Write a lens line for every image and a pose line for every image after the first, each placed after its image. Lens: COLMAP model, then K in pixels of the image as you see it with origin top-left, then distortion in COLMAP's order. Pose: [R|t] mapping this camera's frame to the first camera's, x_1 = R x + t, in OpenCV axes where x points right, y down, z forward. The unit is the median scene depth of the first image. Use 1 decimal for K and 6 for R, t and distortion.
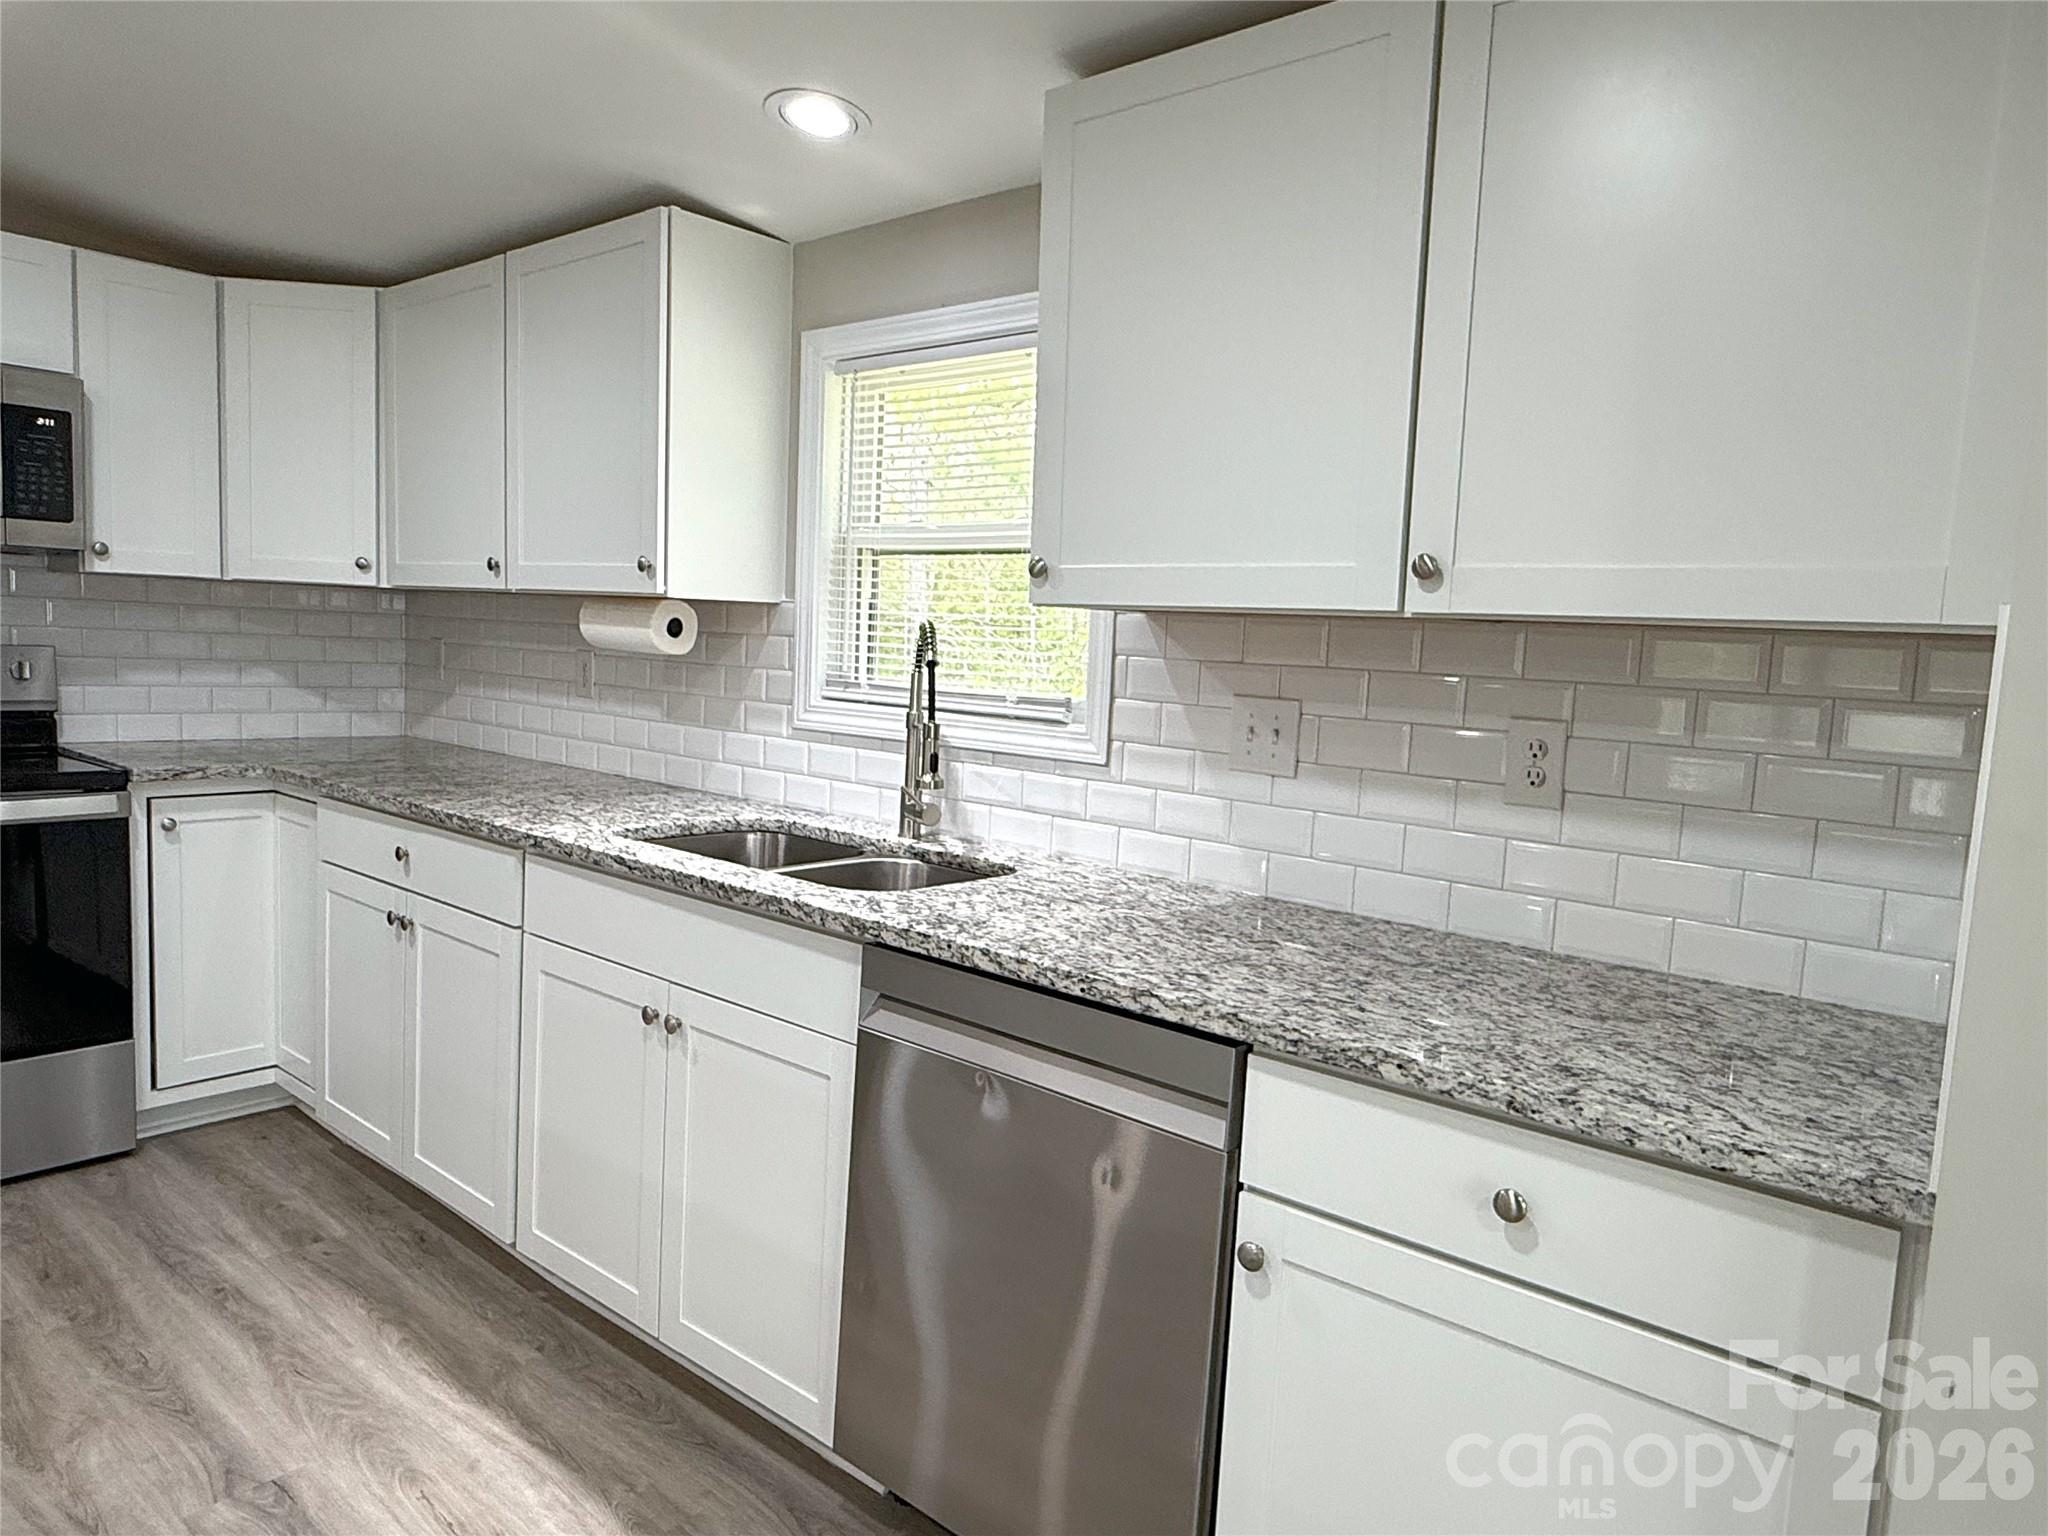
lens RADIAL K [[1287.6, 0, 1014.7], [0, 1287.6, 762.9], [0, 0, 1]] dist [-0.002072, 0.001534]
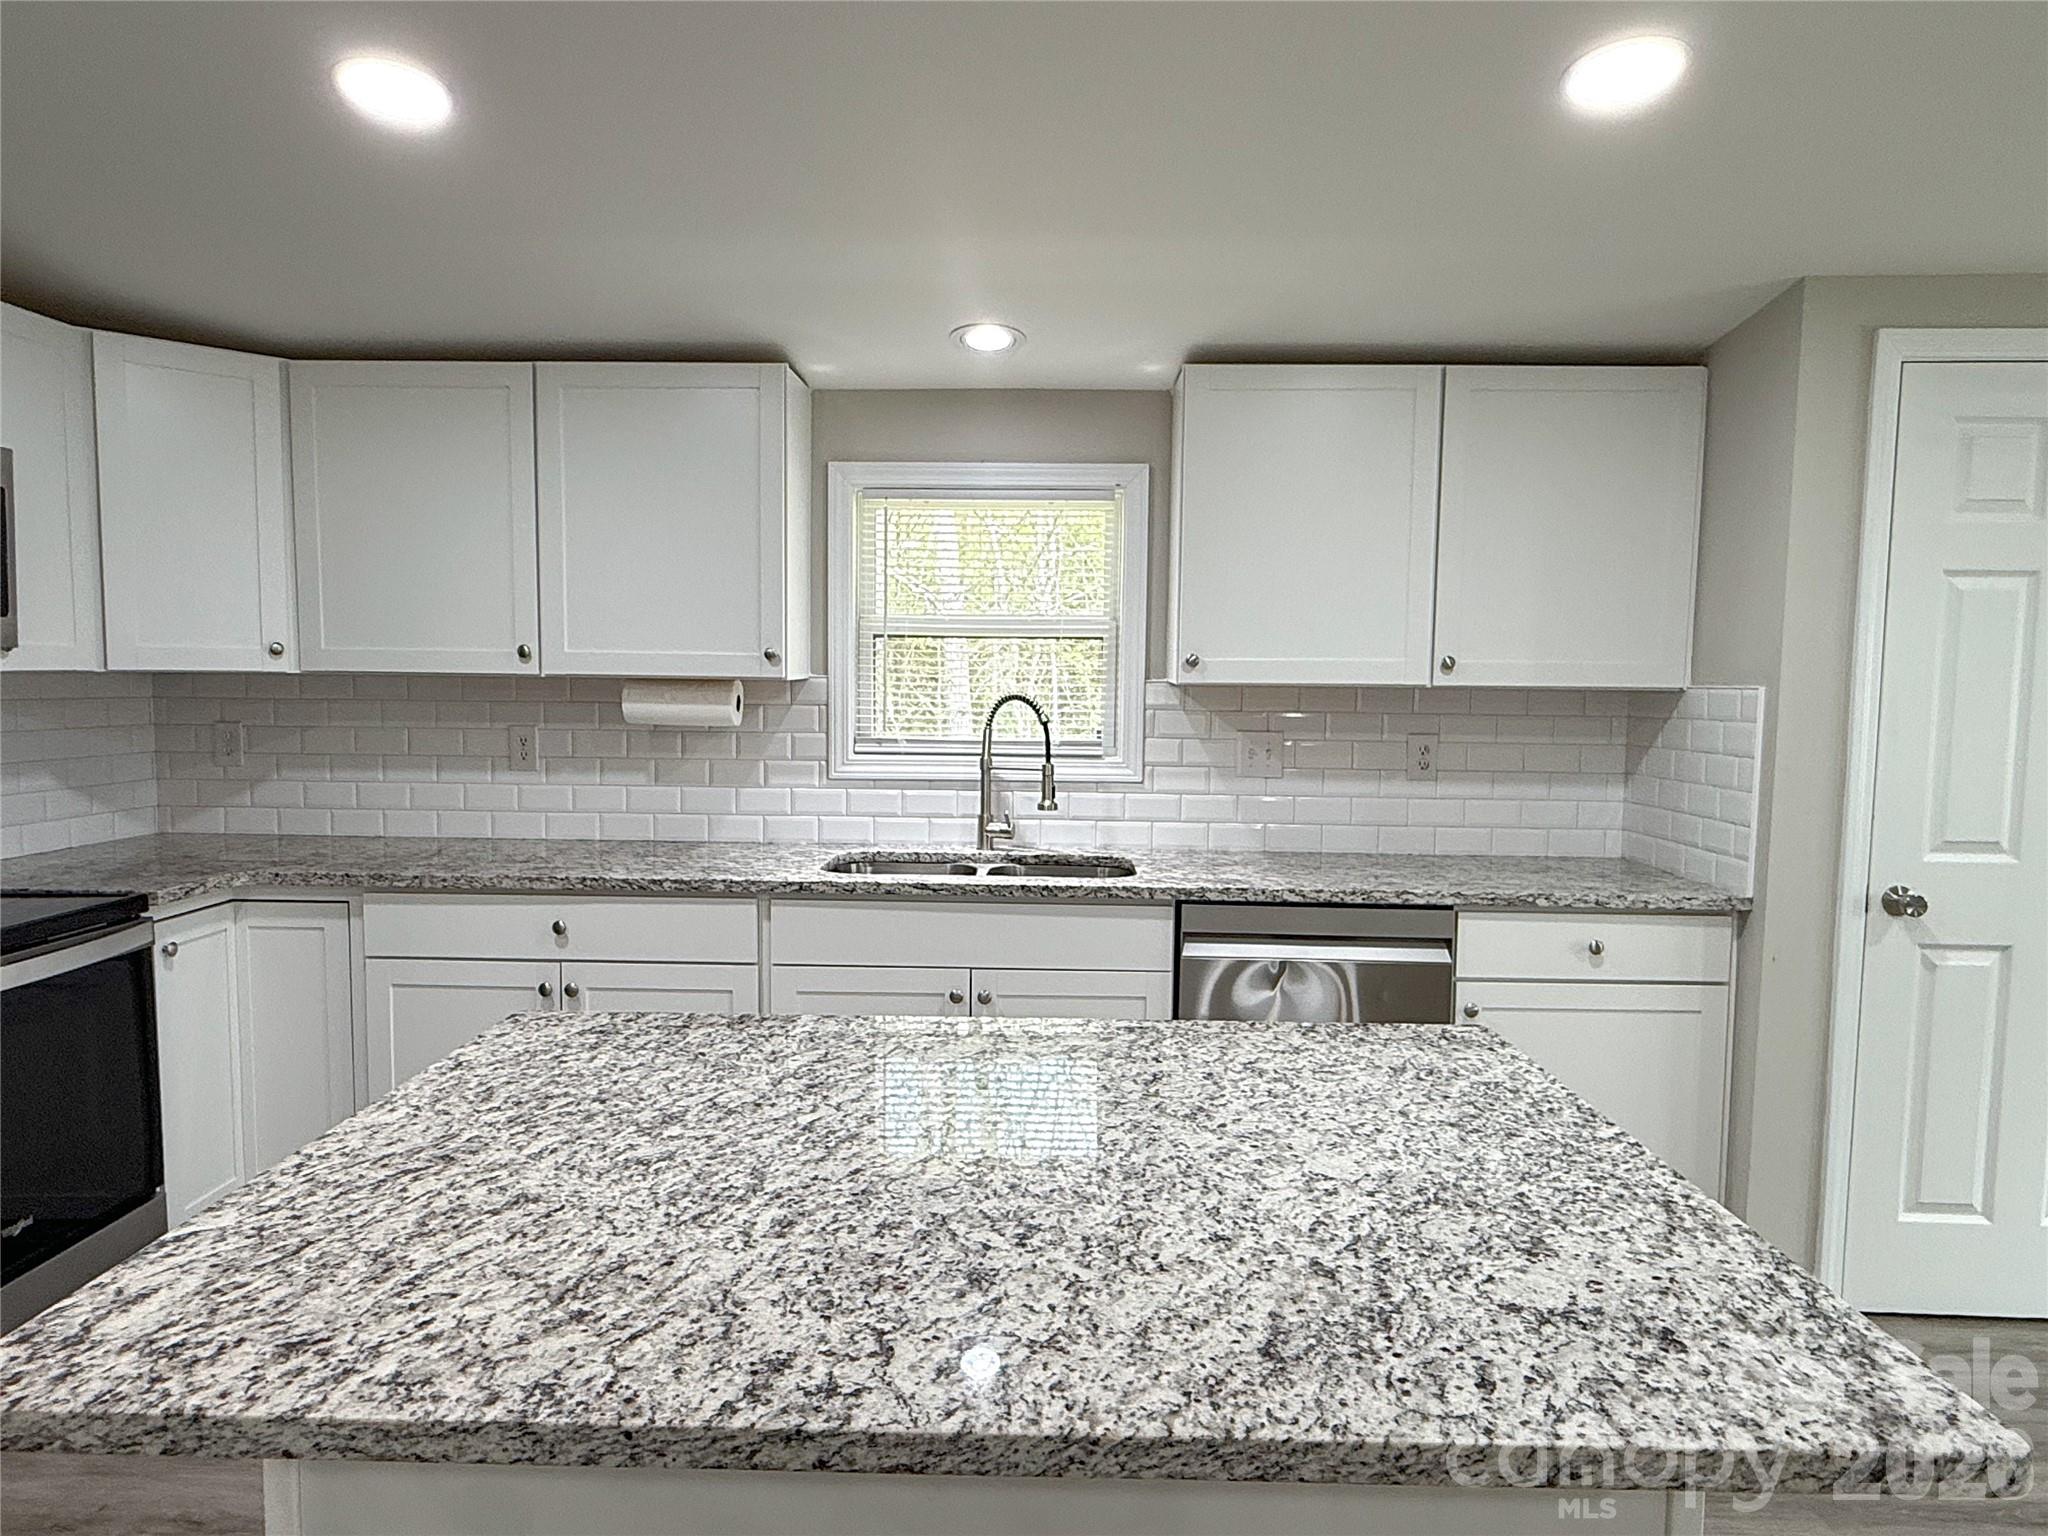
lens RADIAL K [[1287.6, 0, 1010.3], [0, 1287.6, 772.8], [0, 0, 1]] dist [-0.002072, 0.001534]
pose [[0.784718, -0.086976, 0.613720, -0.824412], [0.085788, 0.995817, 0.031437, -0.059465], [-0.613887, 0.027981, 0.788898, -0.084088]]
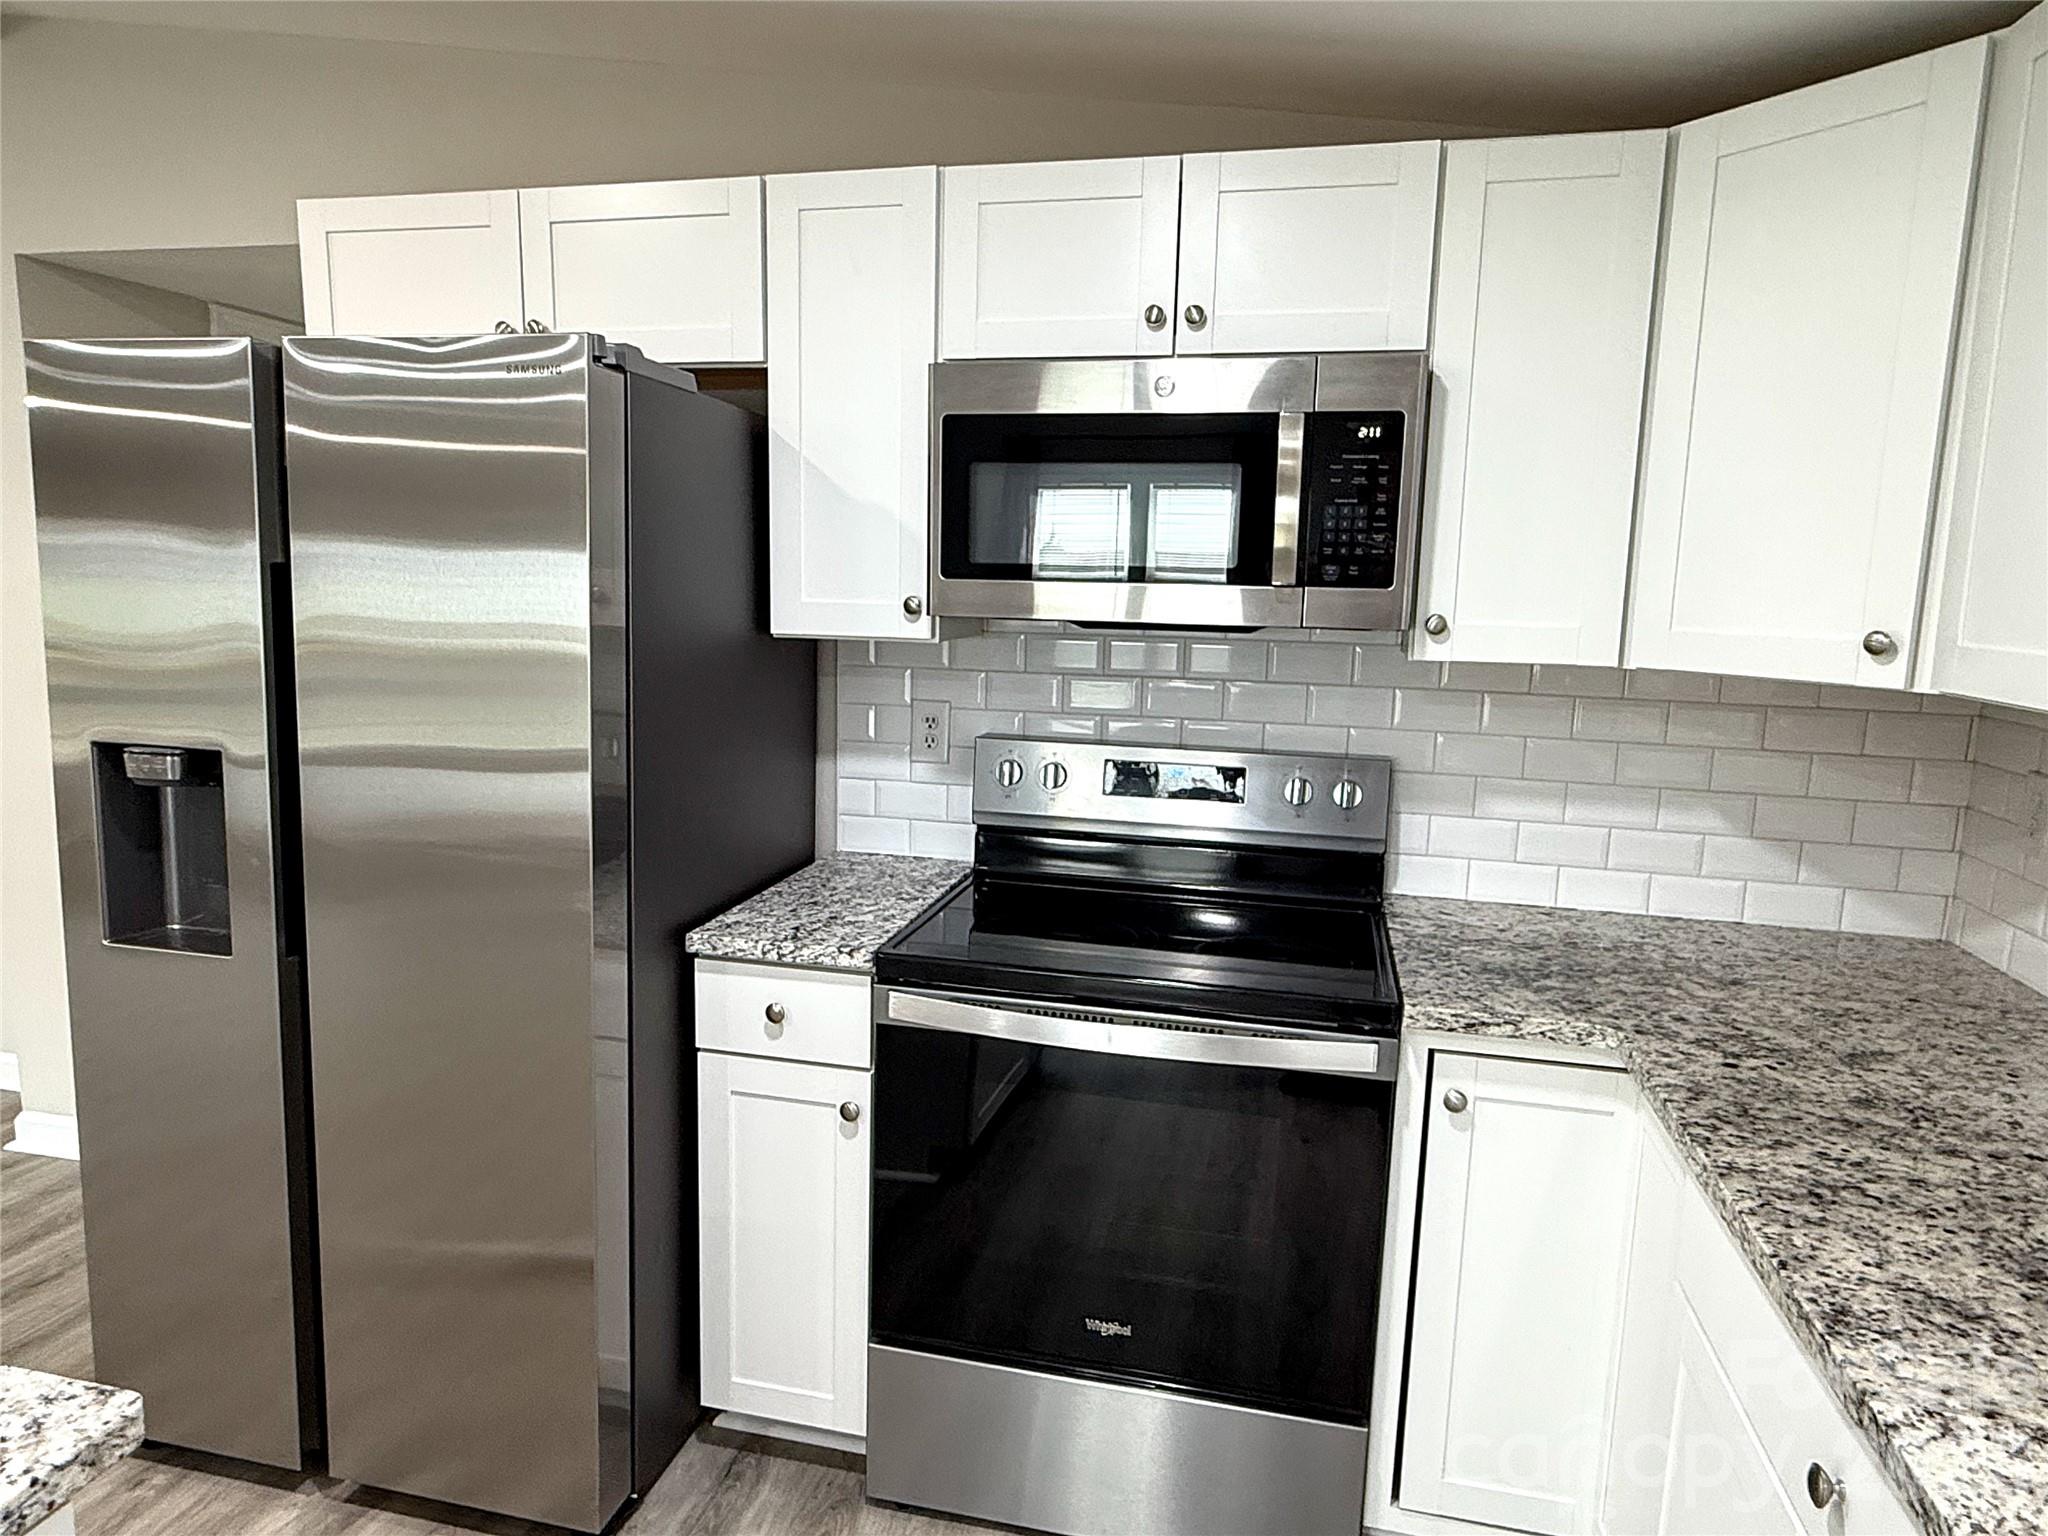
lens RADIAL K [[1287.6, 0, 1023.7], [0, 1287.6, 771.8], [0, 0, 1]] dist [-0.002072, 0.001534]
pose [[0.453449, 0.103784, -0.885219, -0.272099], [-0.090803, 0.993409, 0.069954, -0.138484], [0.886644, 0.048660, 0.459884, 0.613501]]
